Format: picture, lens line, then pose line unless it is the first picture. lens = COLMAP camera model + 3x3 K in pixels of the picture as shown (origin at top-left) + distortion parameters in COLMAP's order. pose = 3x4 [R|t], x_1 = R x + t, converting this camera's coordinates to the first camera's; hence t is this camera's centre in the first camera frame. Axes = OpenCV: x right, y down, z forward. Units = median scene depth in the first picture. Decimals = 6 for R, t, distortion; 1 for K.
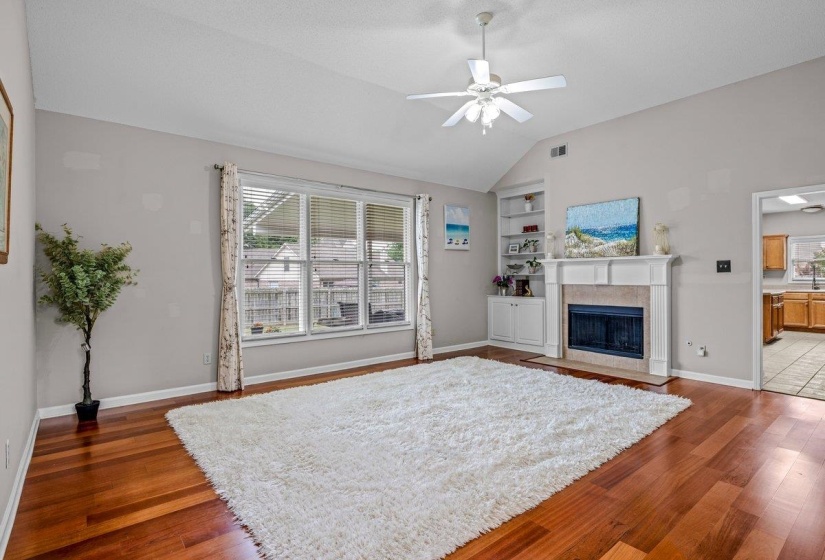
lens RADIAL K [[394.2, 0, 412.5], [0, 394.2, 280.0], [0, 0, 1]] dist [-0.001341, -0.000201]
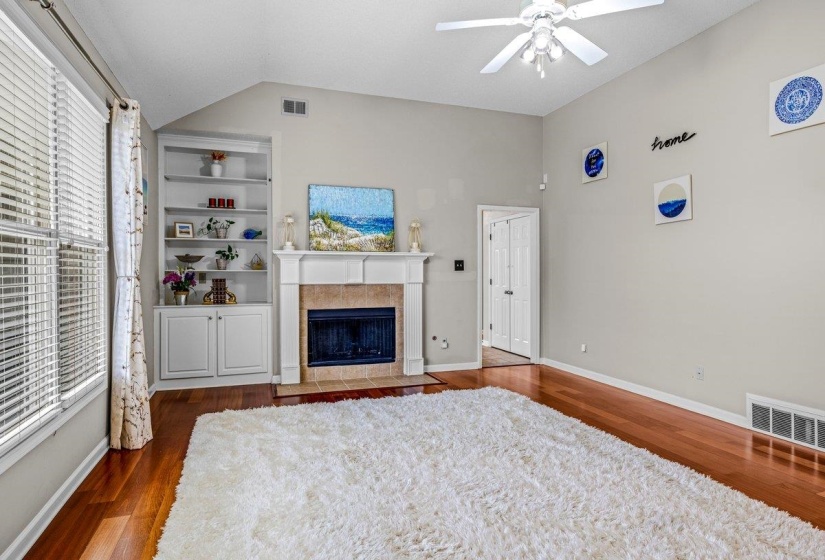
lens RADIAL K [[459.4, 0, 413.5], [0, 459.4, 270.9], [0, 0, 1]] dist [-0.000165, 0.000091]
pose [[0.366964, 0.009153, 0.930190, -0.390314], [0.007254, 0.999893, -0.012701, -0.002475], [-0.930207, 0.011409, 0.366859, 0.512804]]
